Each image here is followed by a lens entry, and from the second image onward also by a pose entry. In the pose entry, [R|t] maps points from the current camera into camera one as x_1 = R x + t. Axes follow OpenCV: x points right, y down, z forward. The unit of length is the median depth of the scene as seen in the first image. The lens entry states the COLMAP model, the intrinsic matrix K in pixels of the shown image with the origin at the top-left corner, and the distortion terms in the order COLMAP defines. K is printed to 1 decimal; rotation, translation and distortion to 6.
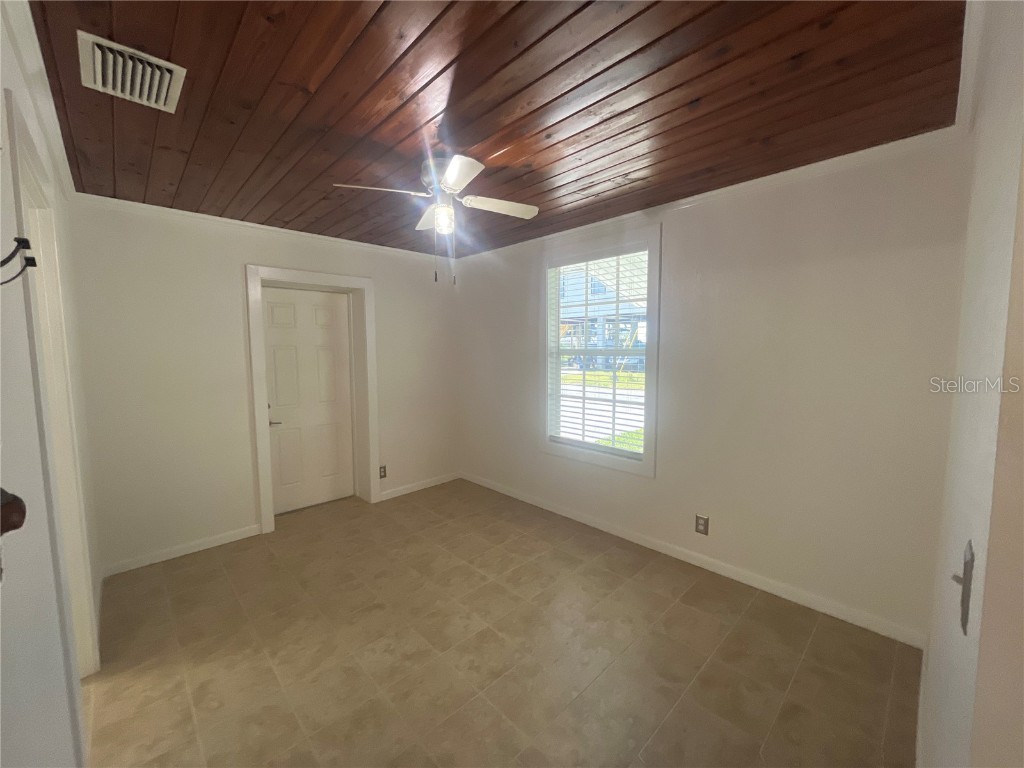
lens RADIAL K [[412.1, 0, 513.1], [0, 412.1, 384.4], [0, 0, 1]] dist [-0.003328, 0.000476]
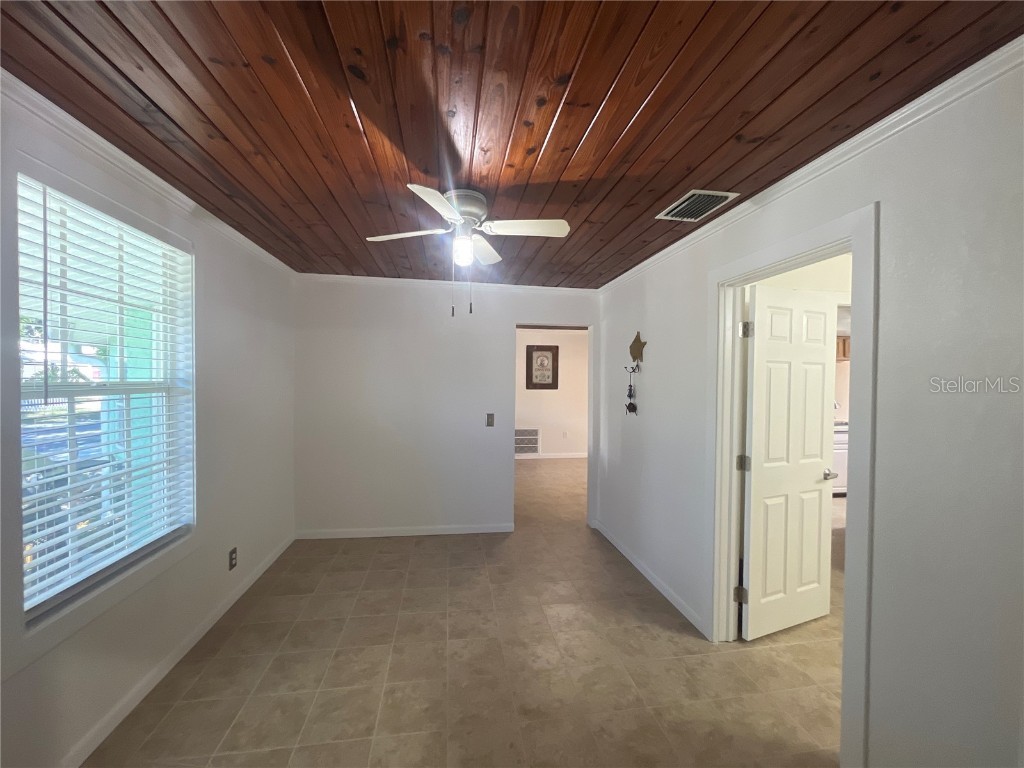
lens RADIAL K [[412.1, 0, 511.9], [0, 412.1, 384.7], [0, 0, 1]] dist [-0.003328, 0.000476]
pose [[-0.818877, -0.013366, 0.573814, -0.852992], [0.044721, 0.995204, 0.087002, -0.169884], [-0.572224, 0.096906, -0.814352, 1.821792]]
